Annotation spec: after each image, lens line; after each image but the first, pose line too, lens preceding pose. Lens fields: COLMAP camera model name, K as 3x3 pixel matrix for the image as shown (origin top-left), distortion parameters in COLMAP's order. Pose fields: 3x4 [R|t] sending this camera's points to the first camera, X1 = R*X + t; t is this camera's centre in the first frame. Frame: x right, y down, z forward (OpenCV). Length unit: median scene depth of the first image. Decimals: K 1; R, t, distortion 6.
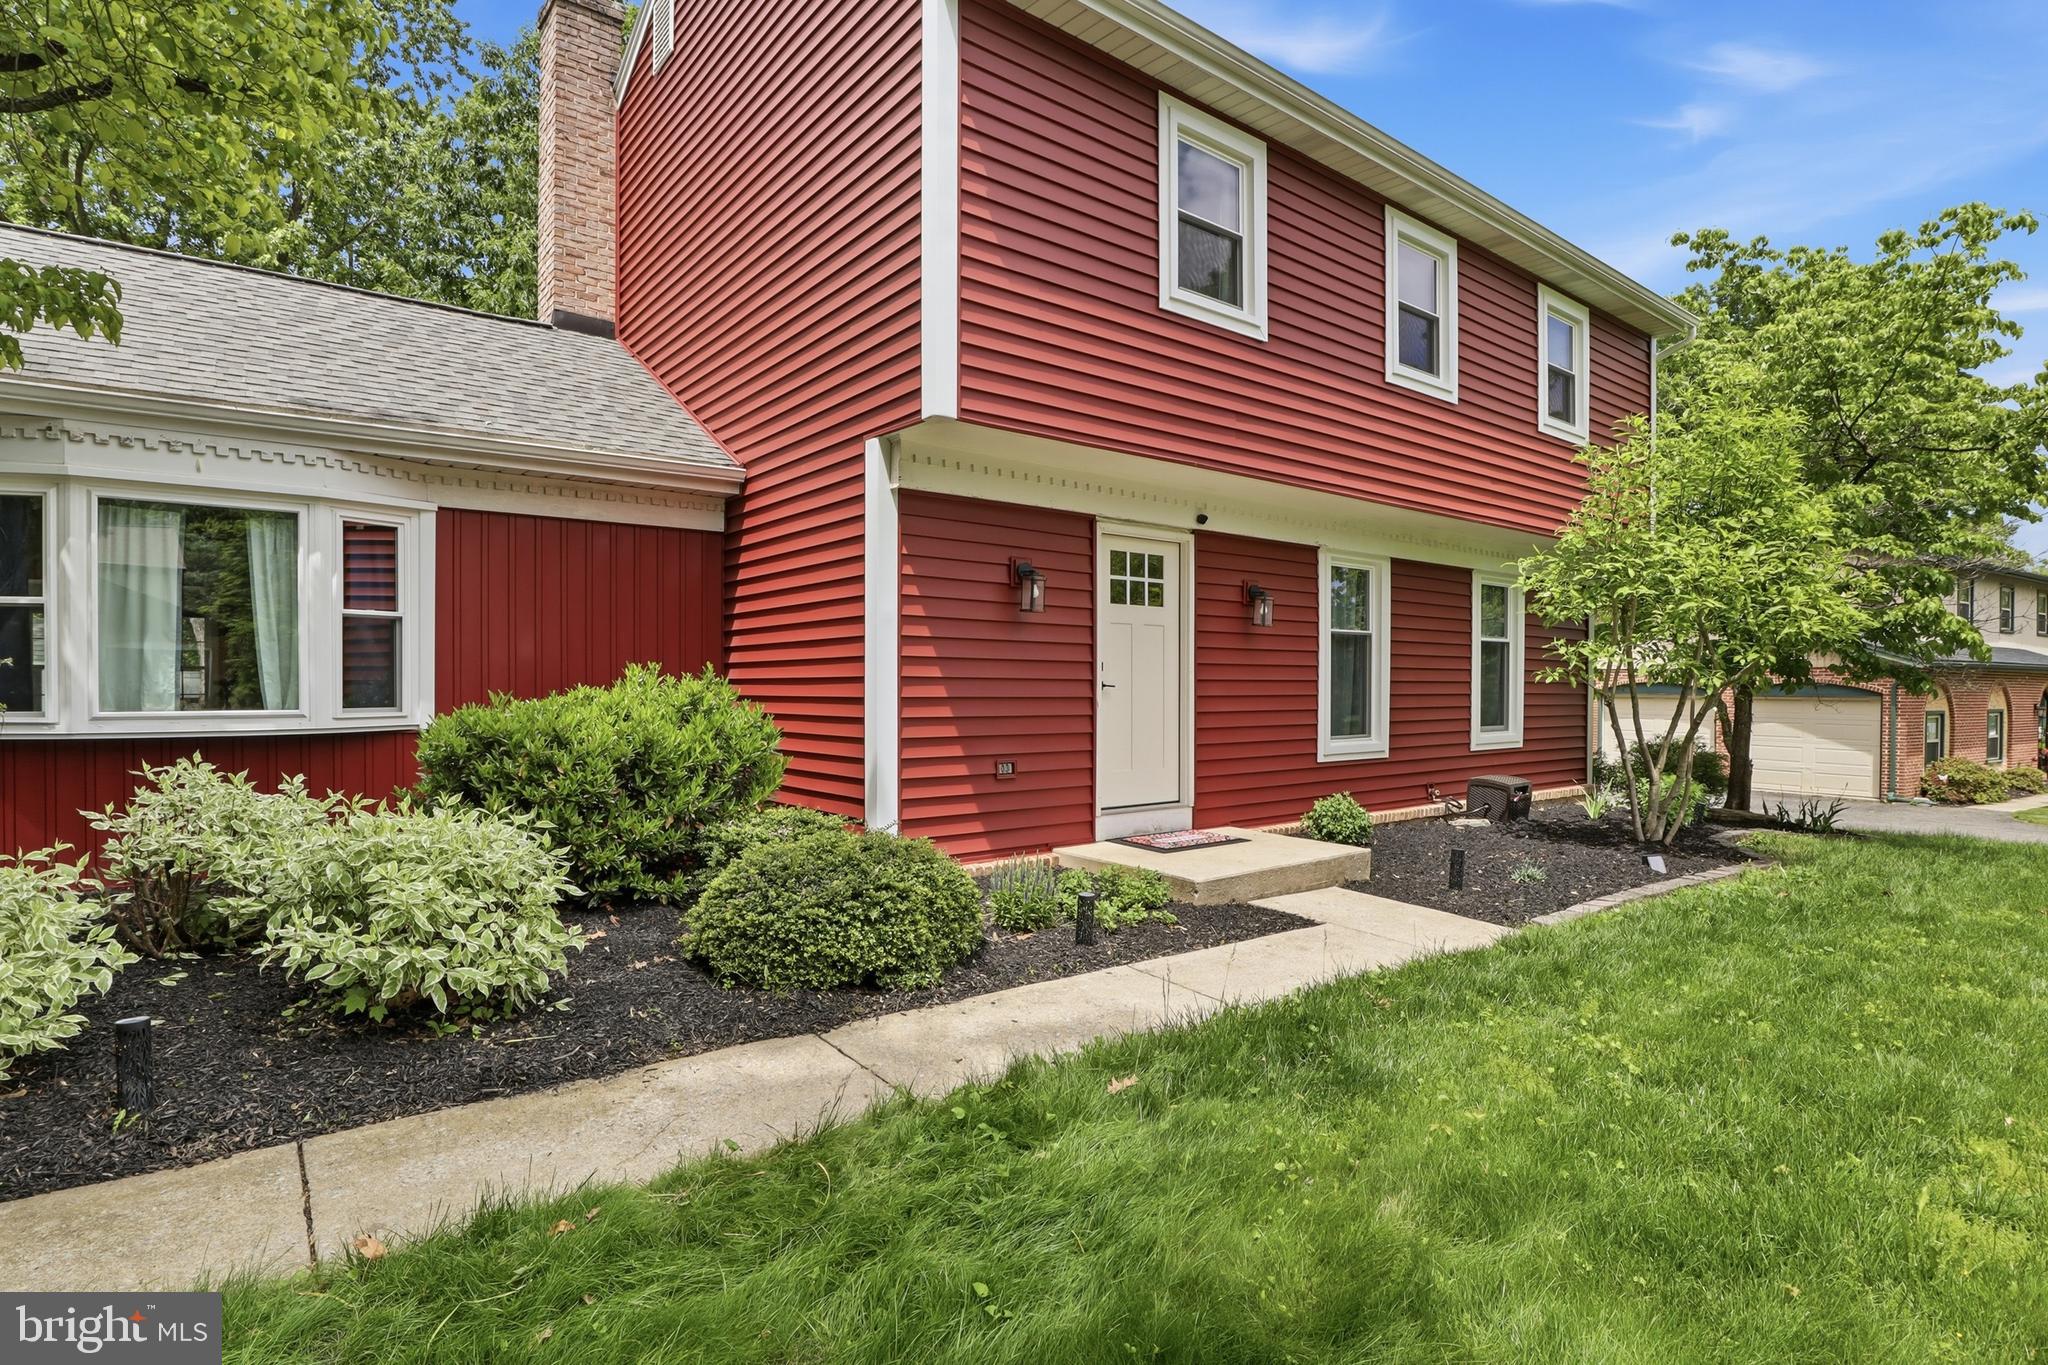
lens RADIAL K [[1048.9, 0, 1026.9], [0, 1048.9, 693.0], [0, 0, 1]] dist [-0.040302, 0.007561]
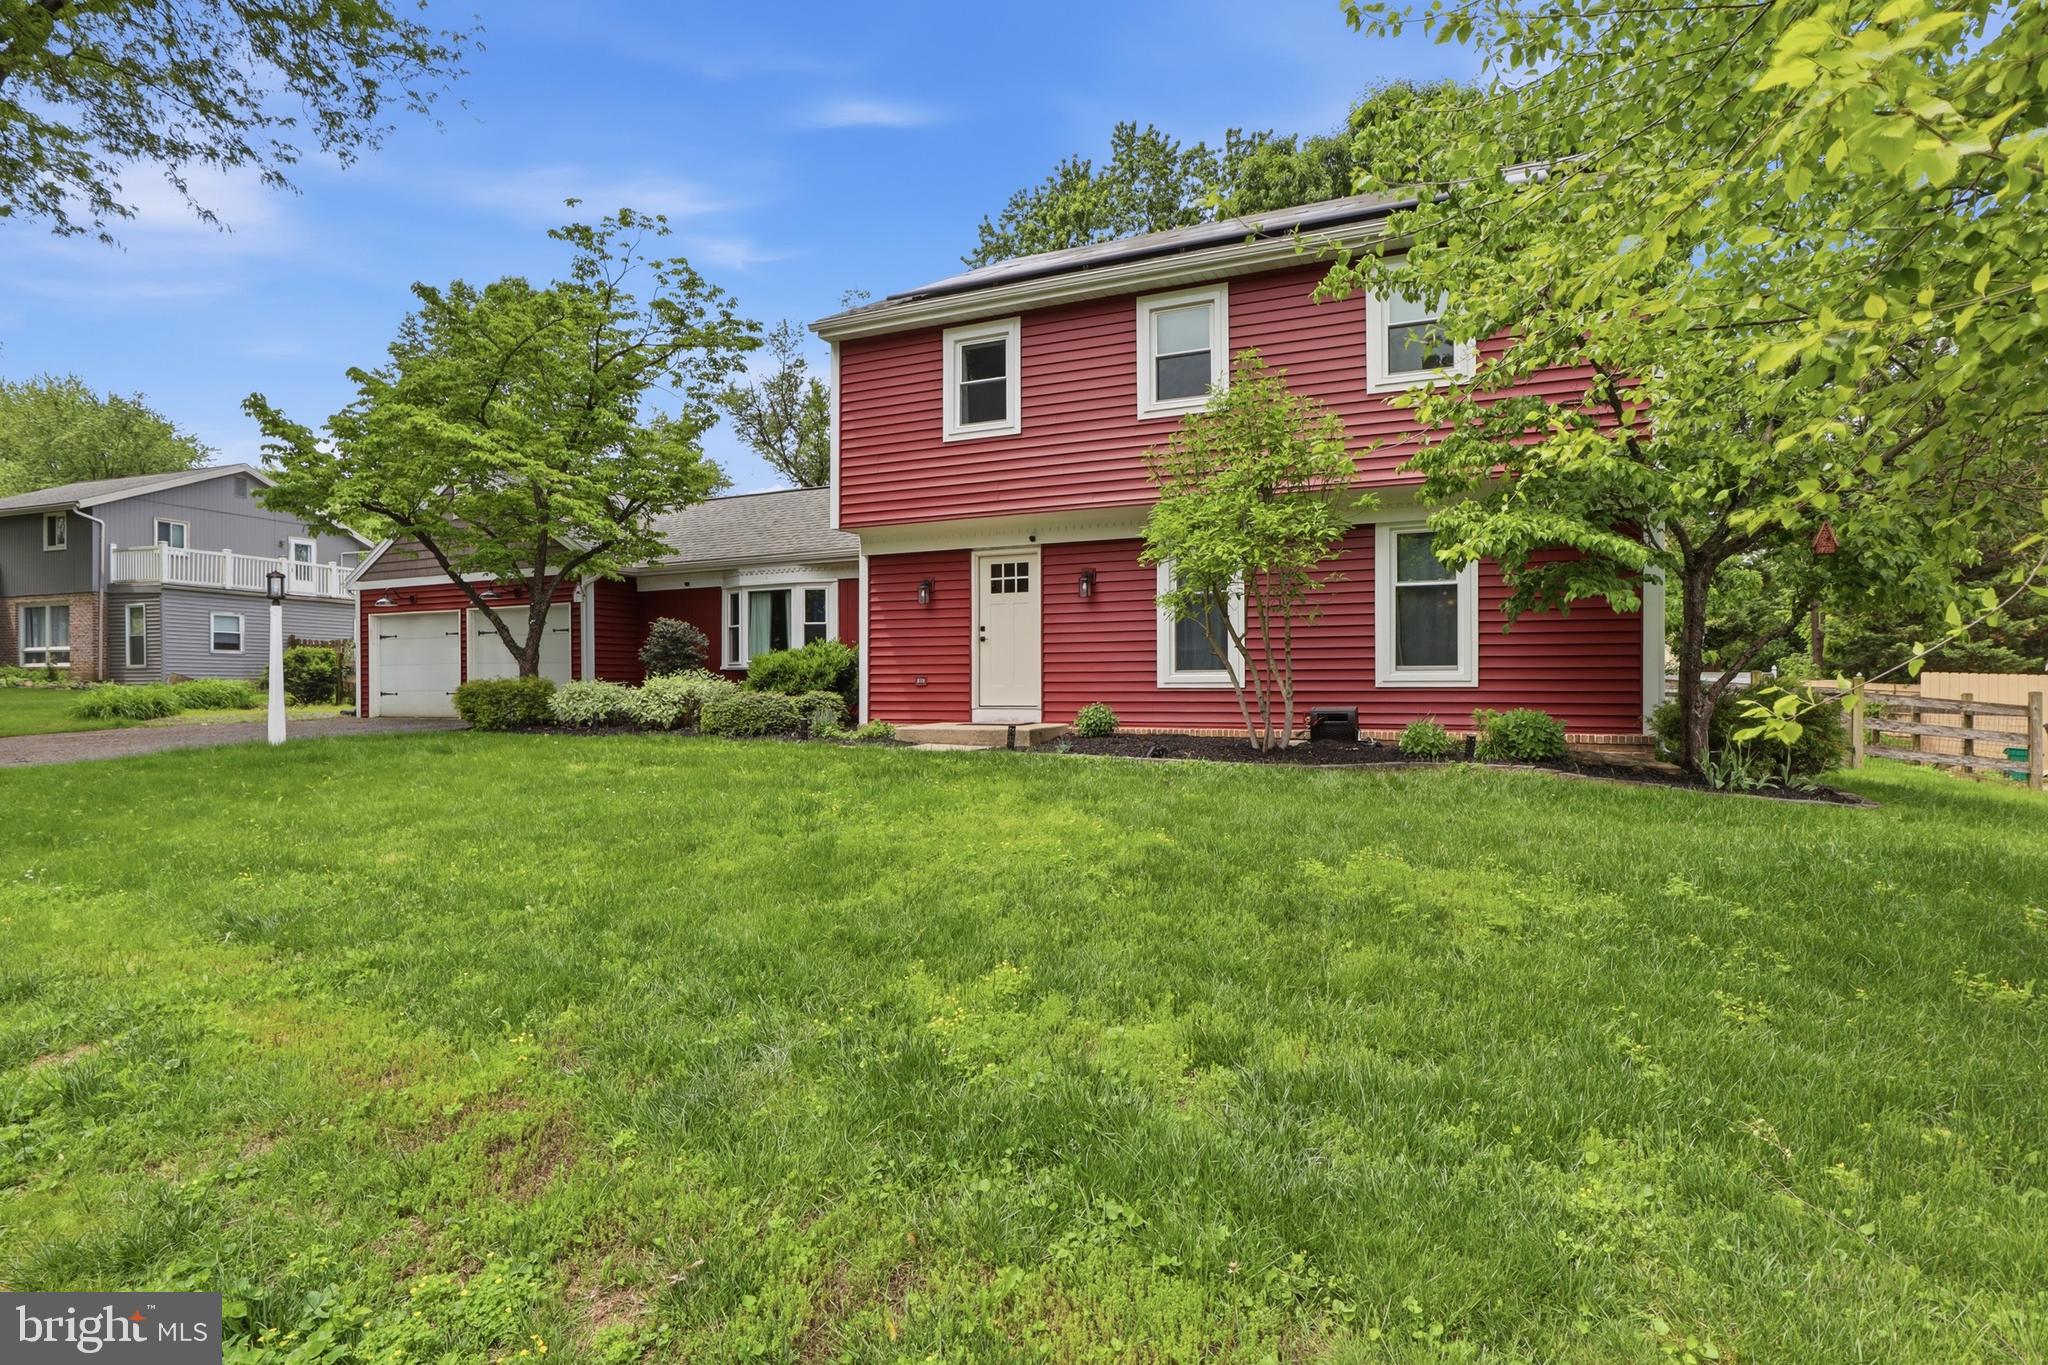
lens RADIAL K [[1037.4, 0, 1024.4], [0, 1037.4, 675.9], [0, 0, 1]] dist [-0.032003, -0.000159]
pose [[0.455069, -0.009893, -0.890401, 1.628961], [0.002452, 0.999948, -0.009857, 0.071573], [0.890453, 0.002303, 0.455070, 0.222208]]
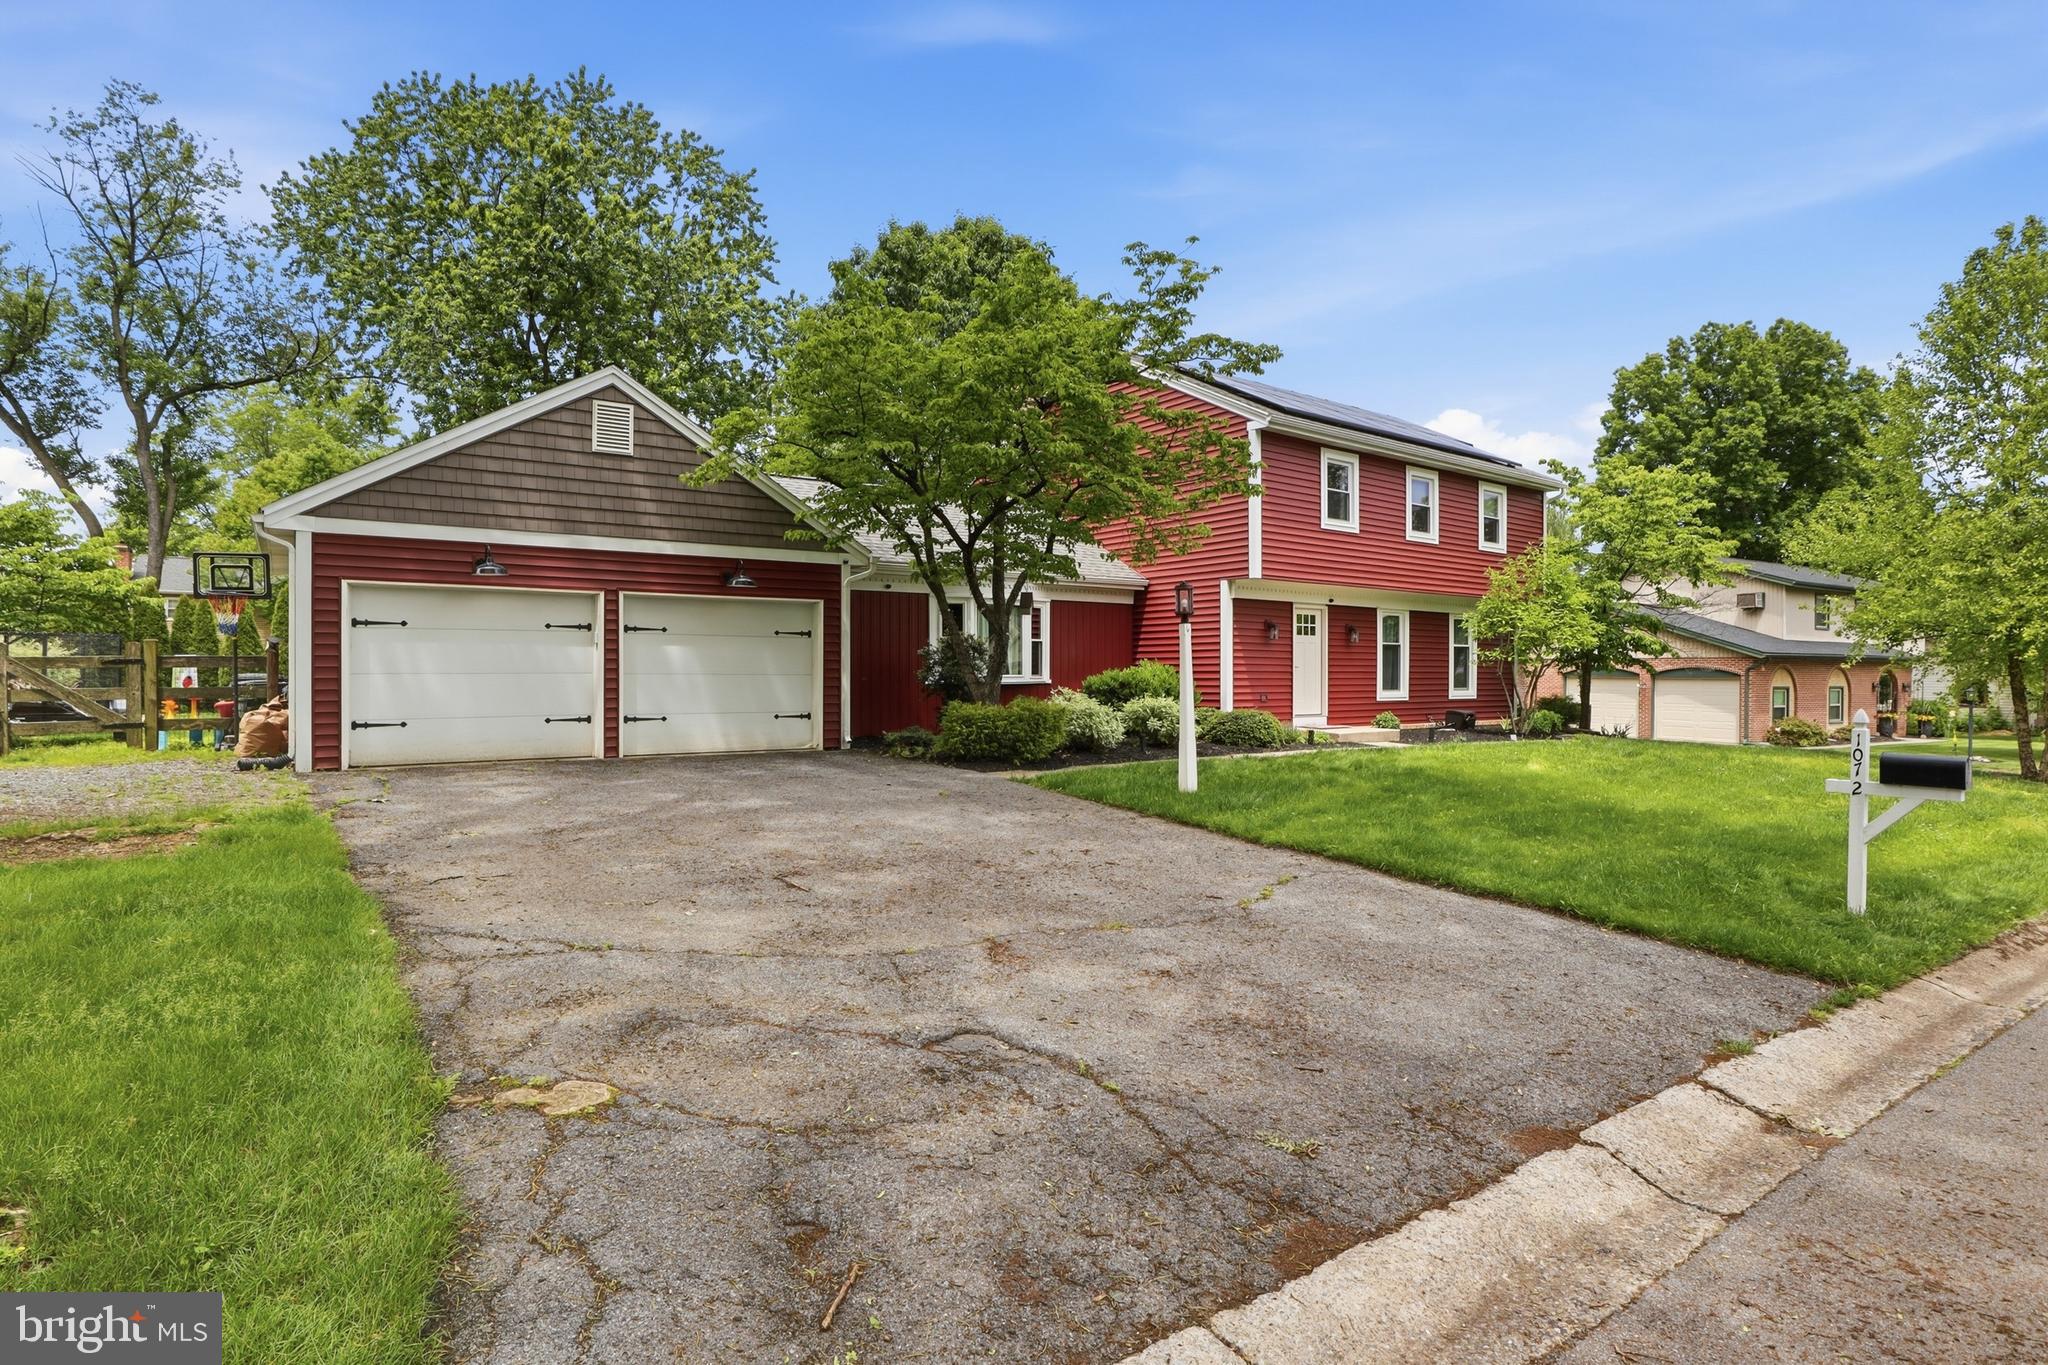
lens RADIAL K [[1048.9, 0, 1030.1], [0, 1048.9, 677.7], [0, 0, 1]] dist [-0.040302, 0.007561]
pose [[0.999604, -0.002635, -0.028015, -0.475360], [0.002465, 0.999978, -0.006097, 0.031330], [0.028030, 0.006026, 0.999589, -1.491223]]
